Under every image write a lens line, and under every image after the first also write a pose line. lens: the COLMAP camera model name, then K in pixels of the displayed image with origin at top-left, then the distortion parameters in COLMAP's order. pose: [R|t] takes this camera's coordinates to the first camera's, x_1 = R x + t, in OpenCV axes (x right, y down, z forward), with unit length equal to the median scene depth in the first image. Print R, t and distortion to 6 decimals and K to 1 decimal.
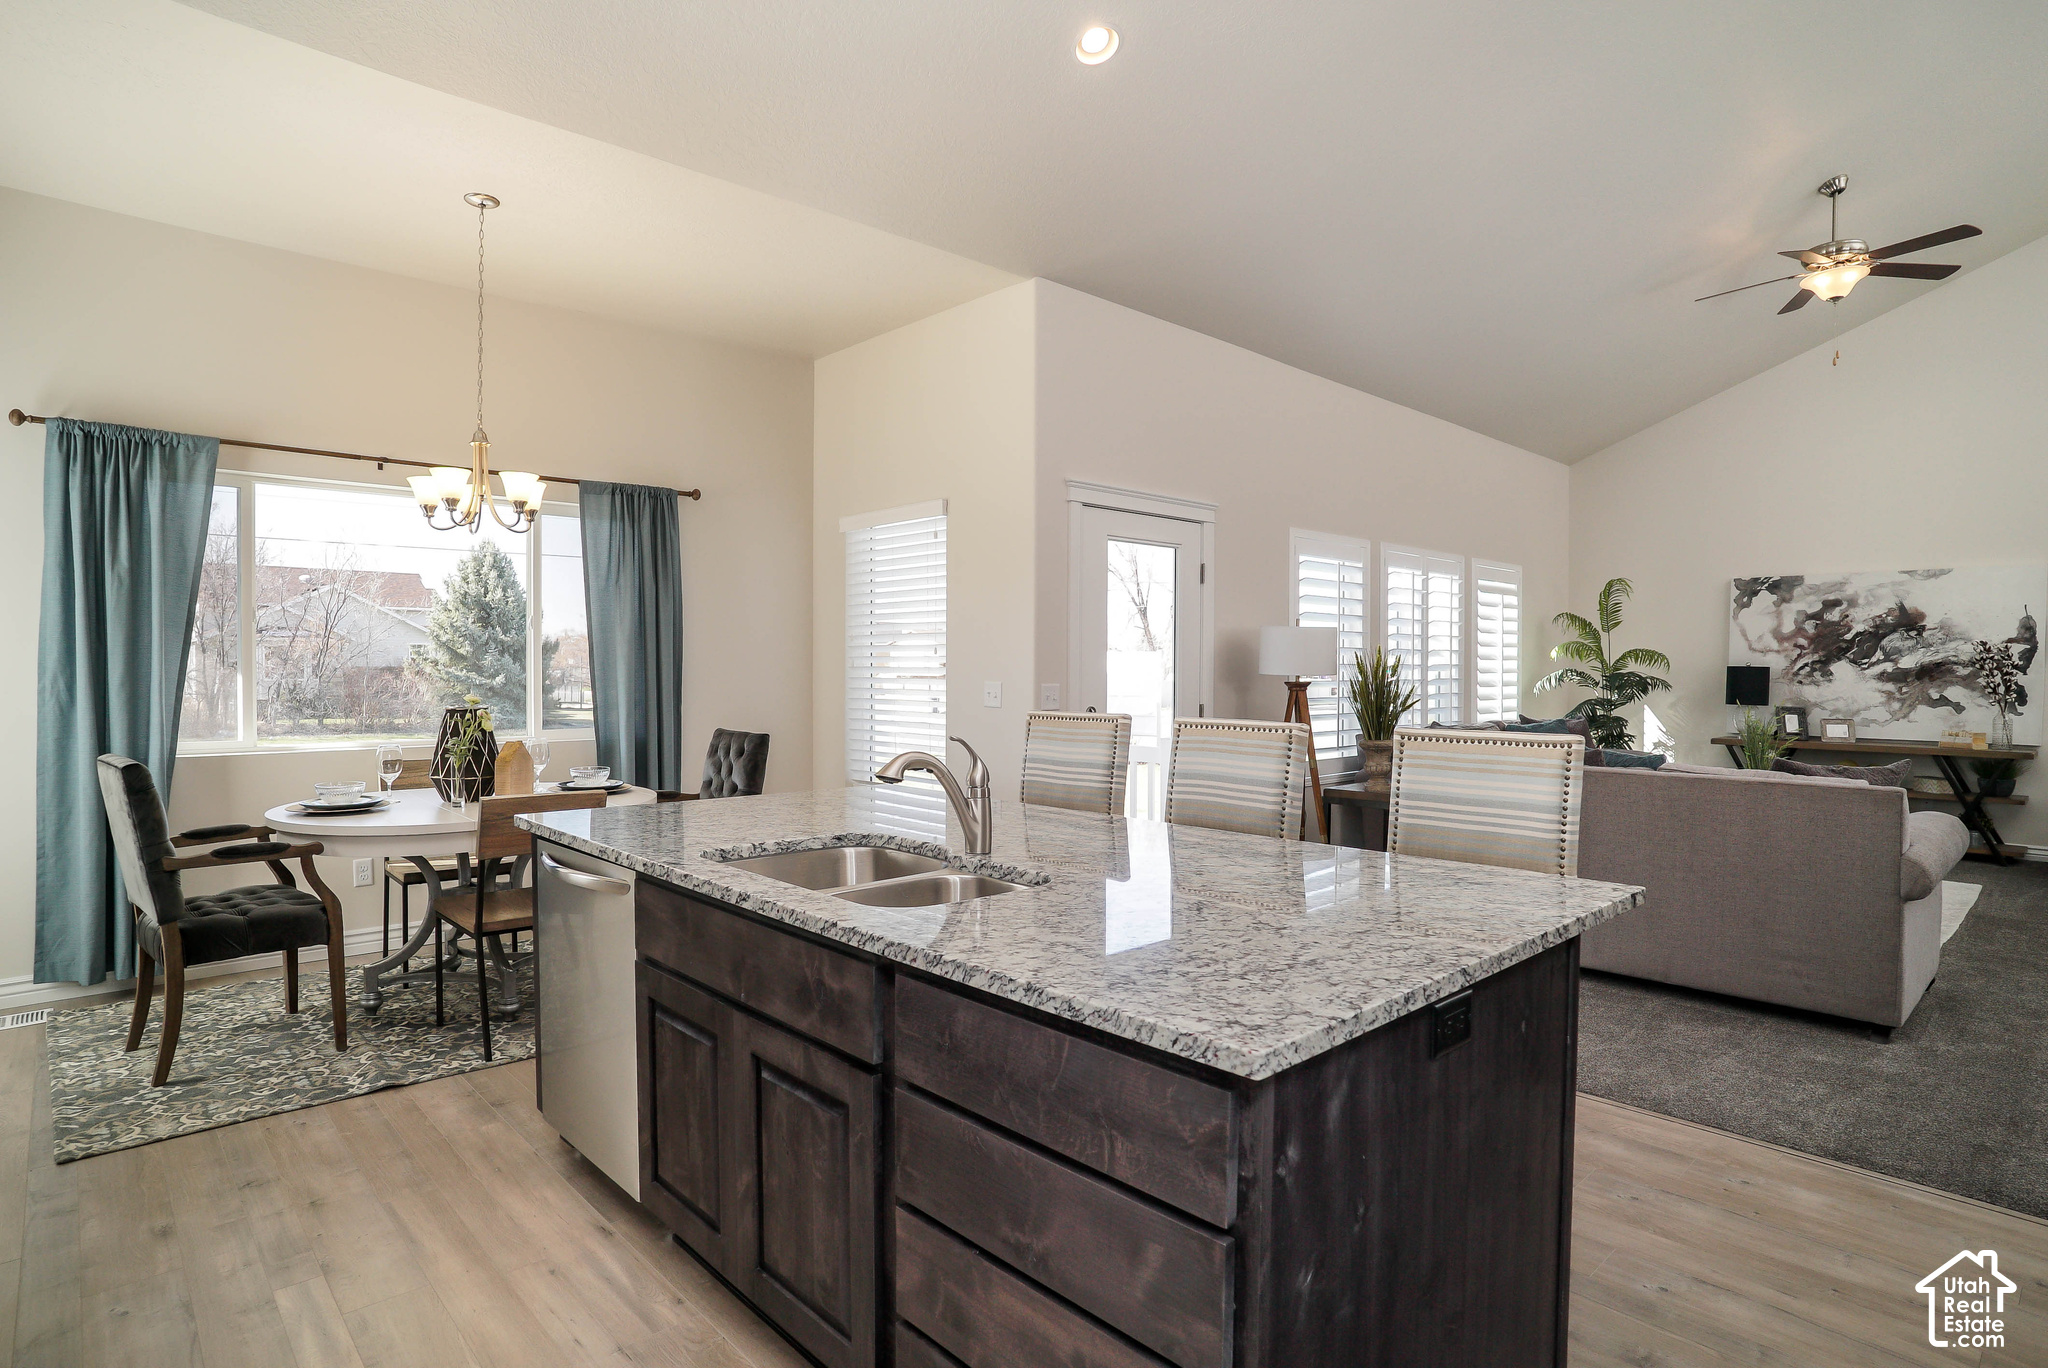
lens RADIAL K [[1066.1, 0, 1016.9], [0, 1066.1, 683.6], [0, 0, 1]] dist [-0.002006, 0.000104]
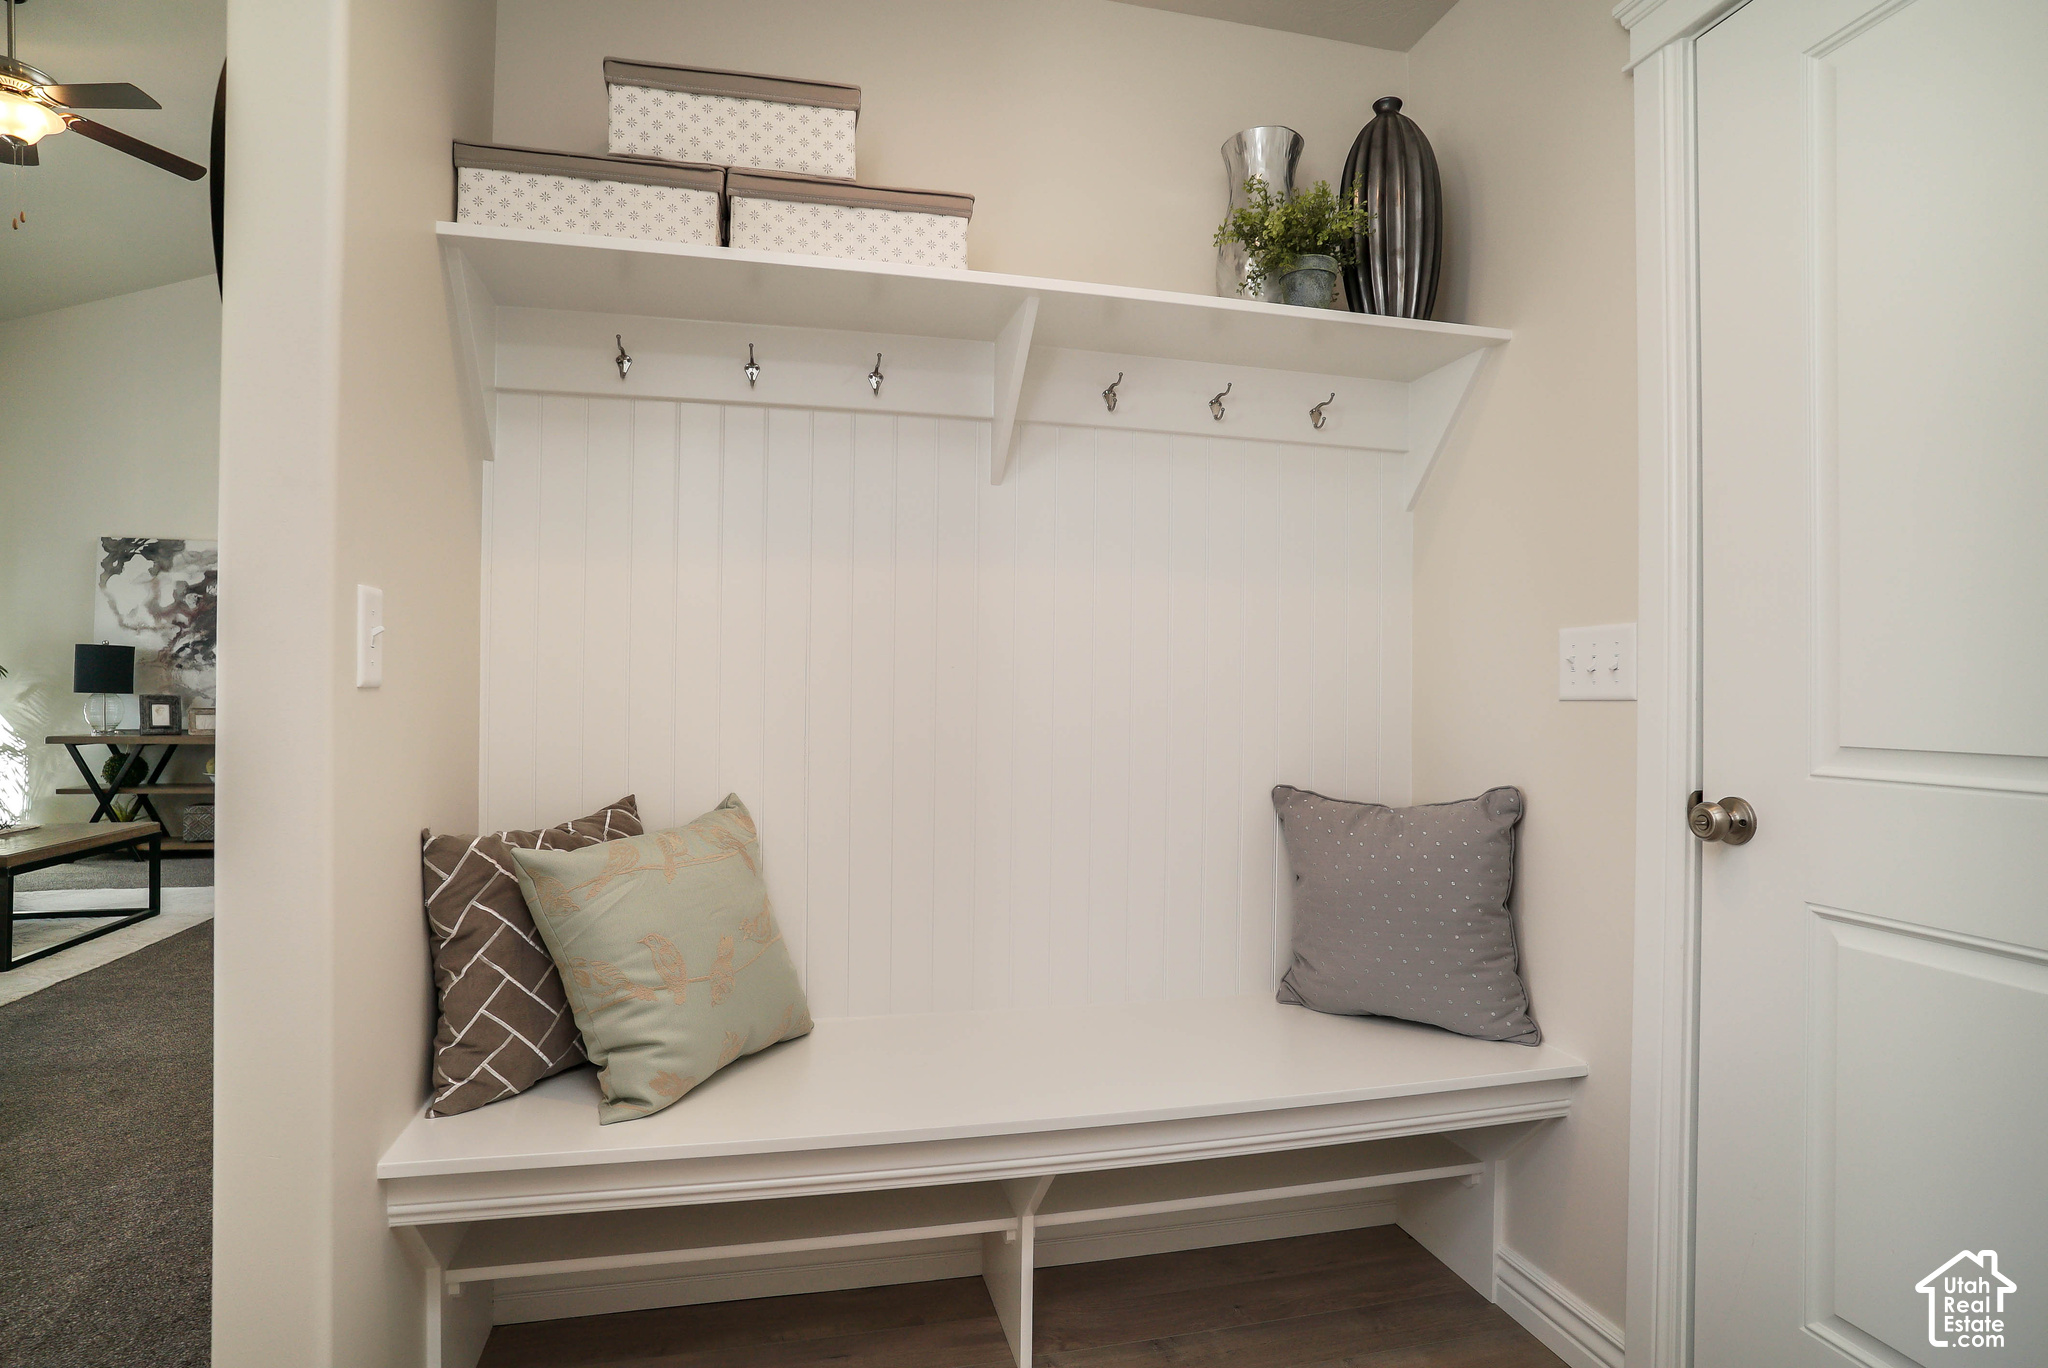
lens RADIAL K [[1049.1, 0, 1024.0], [0, 1049.1, 684.0], [0, 0, 1]] dist [0.003221, 0.000994]
pose [[0.497527, 0.007474, 0.867416, 0.361976], [0.002858, 0.999943, -0.010255, 0.024165], [-0.867444, 0.007581, 0.497478, 0.007885]]
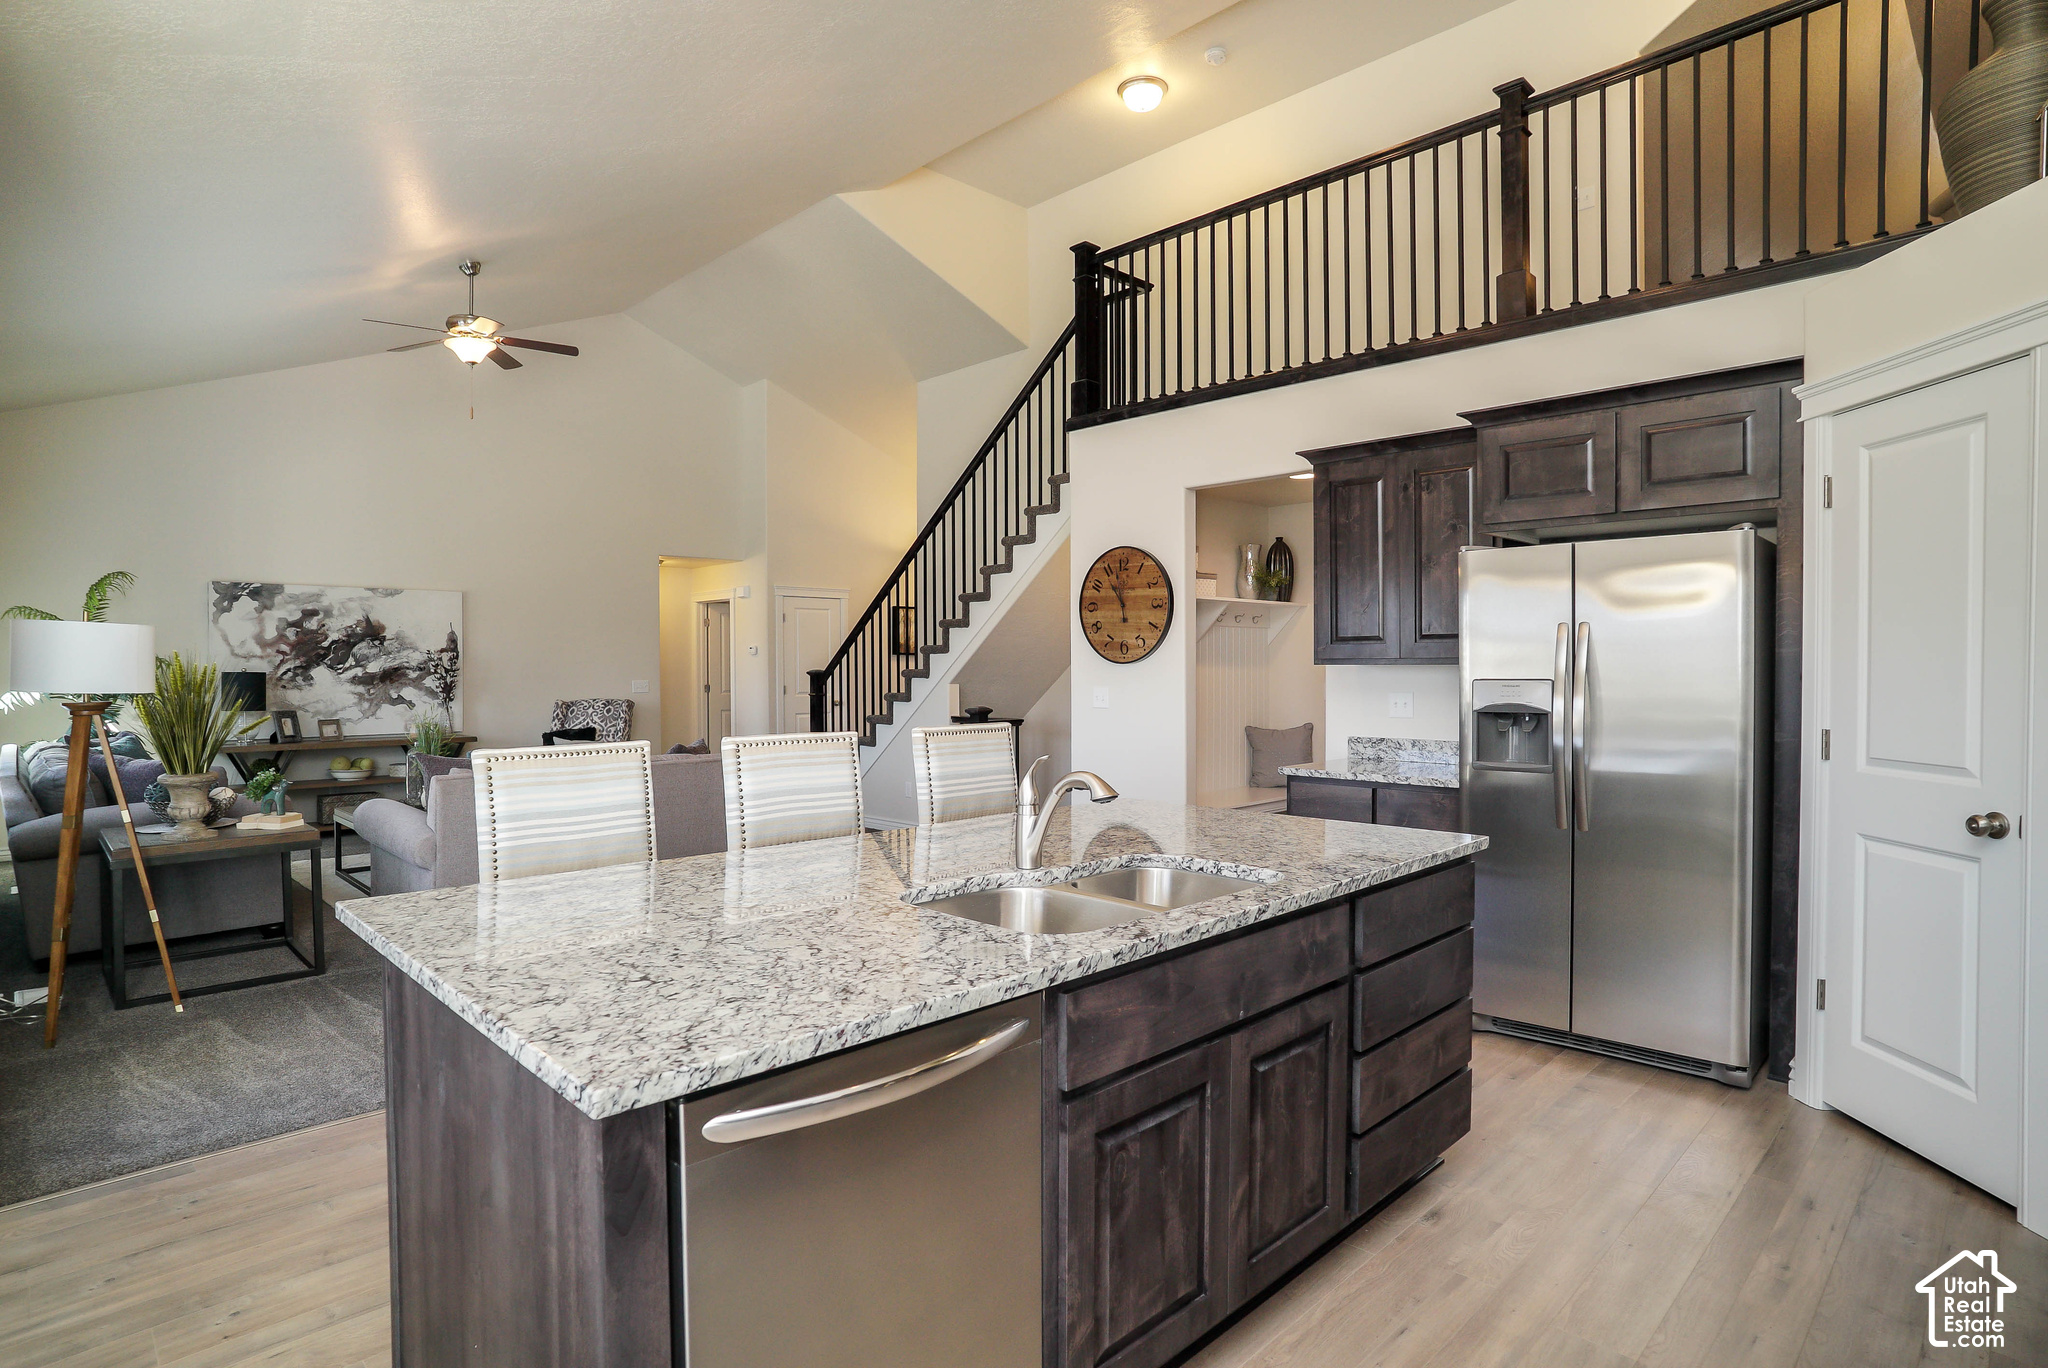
lens RADIAL K [[1066.1, 0, 1016.9], [0, 1066.1, 683.6], [0, 0, 1]] dist [-0.002006, 0.000104]
pose [[-0.037699, -0.020952, 0.999069, -0.344083], [0.019525, 0.999574, 0.021700, -0.013748], [-0.999098, 0.020325, -0.037273, 0.338727]]
